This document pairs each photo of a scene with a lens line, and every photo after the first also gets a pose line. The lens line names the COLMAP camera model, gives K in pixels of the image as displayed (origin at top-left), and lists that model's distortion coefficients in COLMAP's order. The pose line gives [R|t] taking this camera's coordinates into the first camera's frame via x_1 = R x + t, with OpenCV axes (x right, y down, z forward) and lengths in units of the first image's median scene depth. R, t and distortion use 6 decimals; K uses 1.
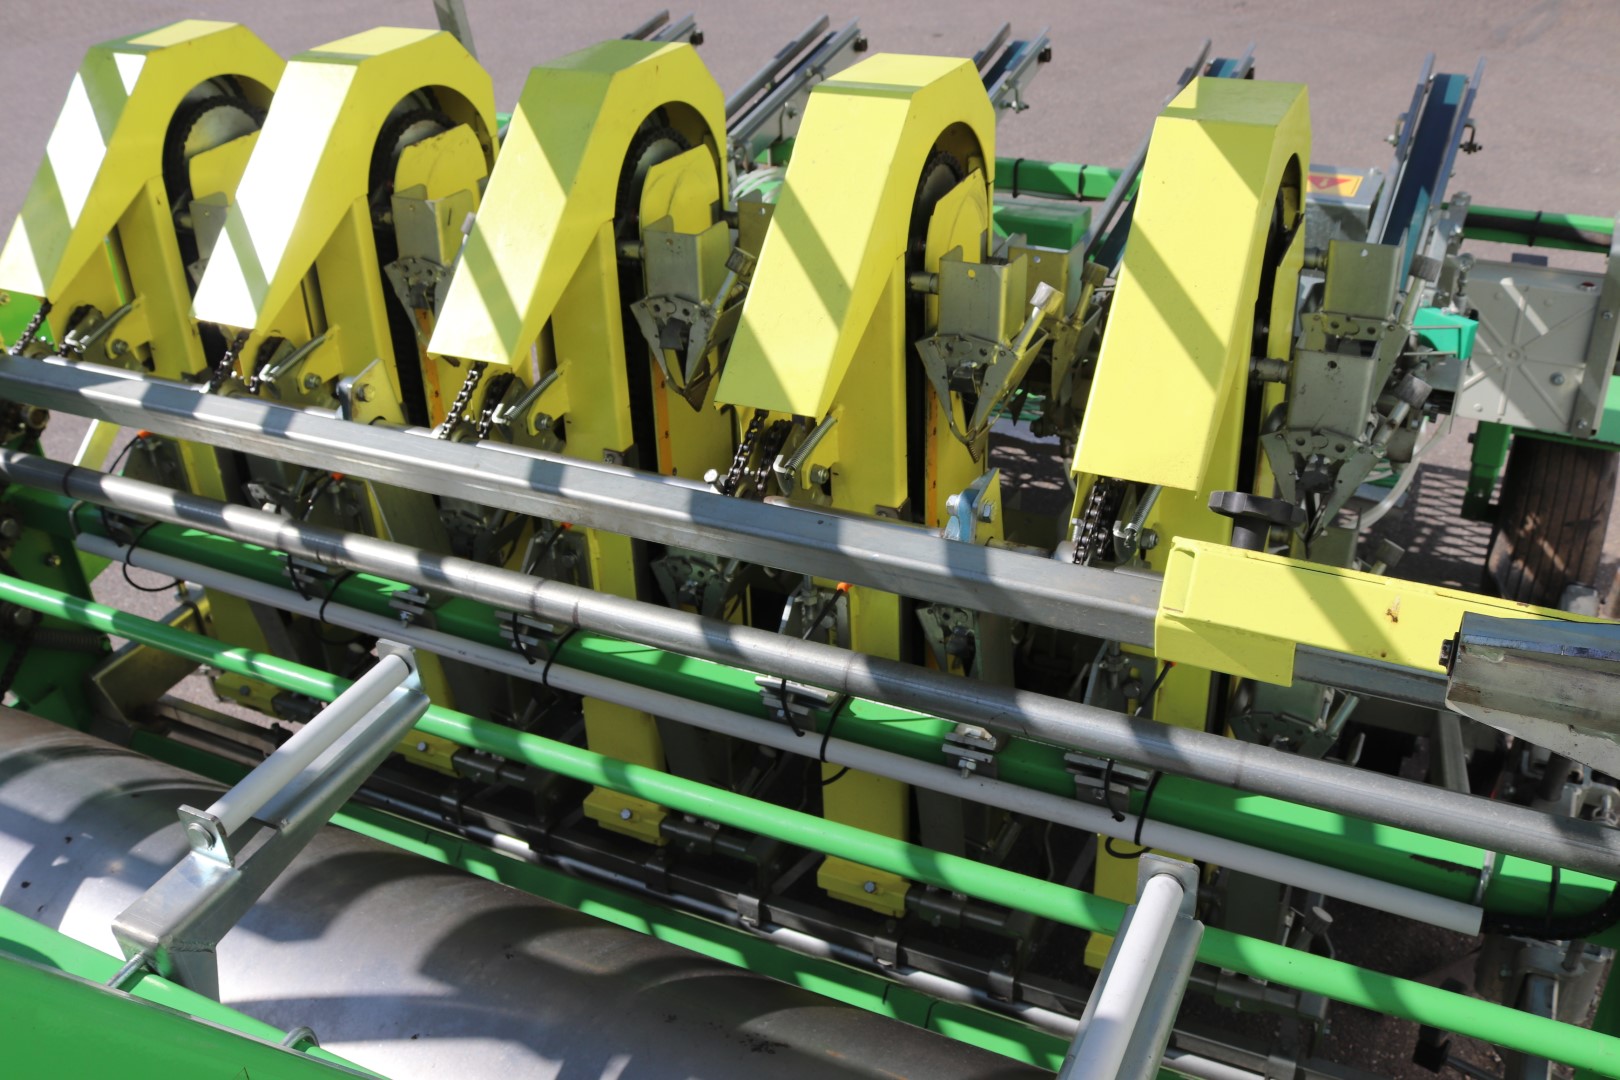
lens RADIAL K [[1548.1, 0, 810.0], [0, 1548.1, 540.0], [0, 0, 1]] dist [-0.016508, -0.001925]
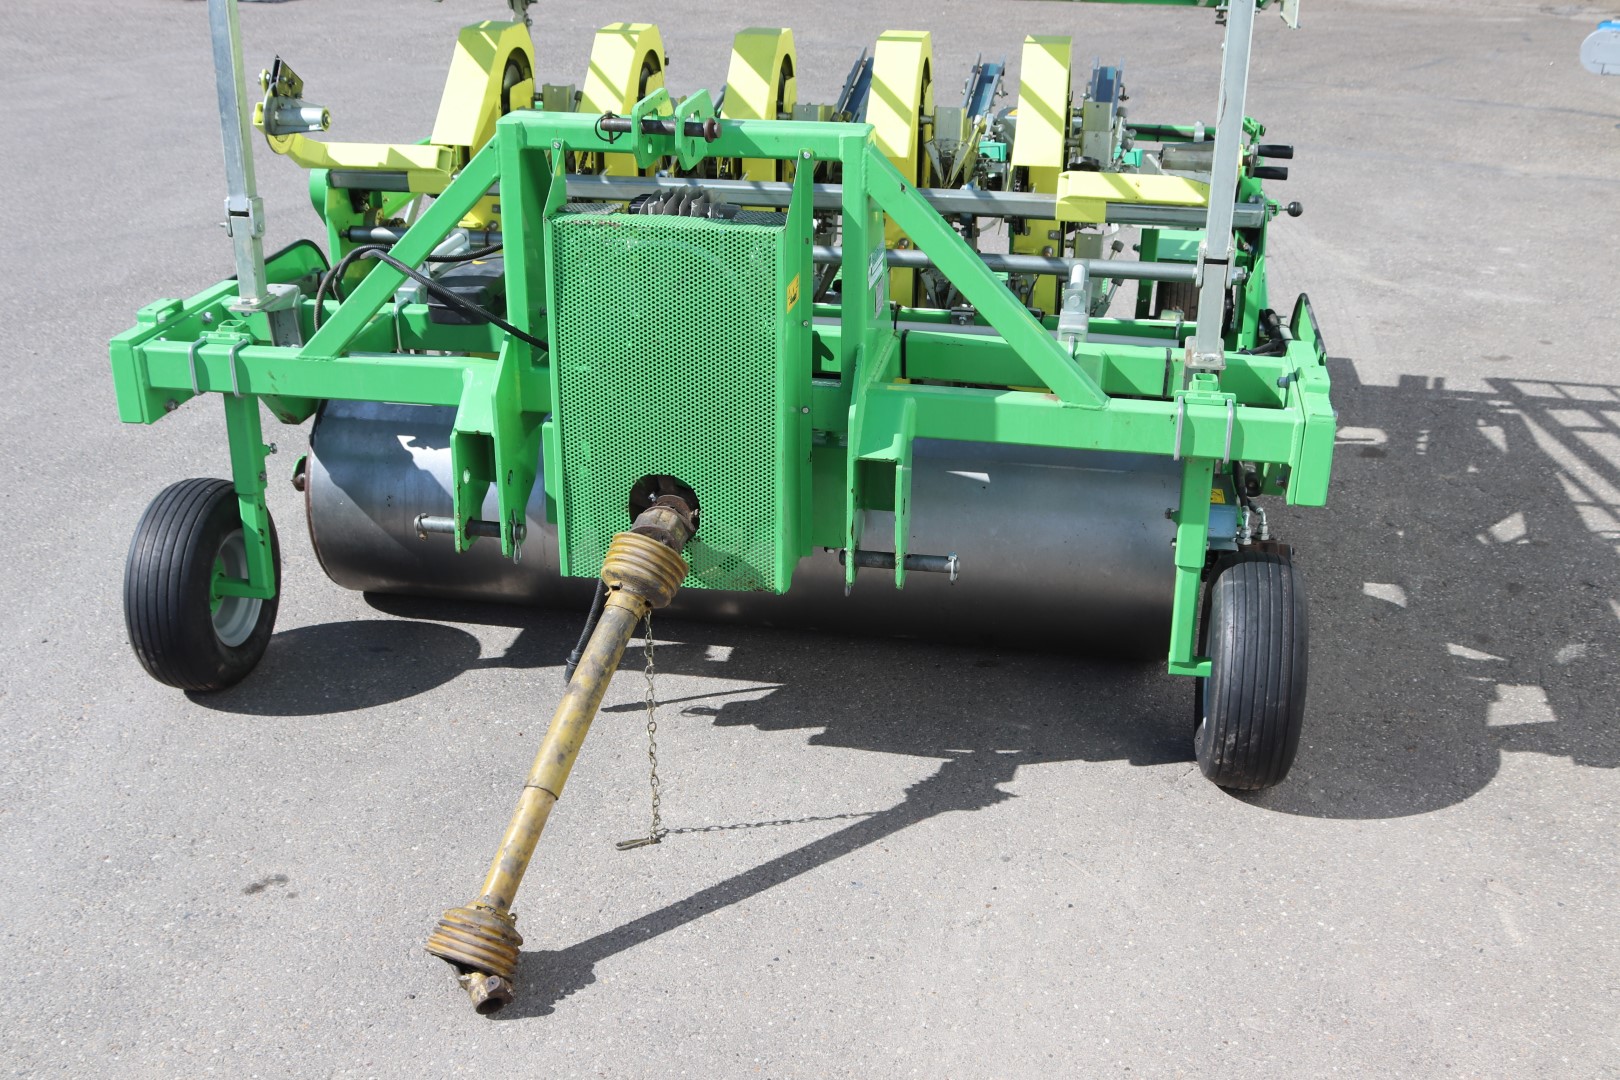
lens RADIAL K [[1780.6, 0, 810.0], [0, 1780.6, 540.0], [0, 0, 1]] dist [-0.068158, 0.017356]
pose [[0.967215, -0.059338, 0.246930, -0.829748], [0.087642, 0.990576, -0.105253, 0.764877], [-0.238357, 0.123444, 0.963300, -1.528659]]
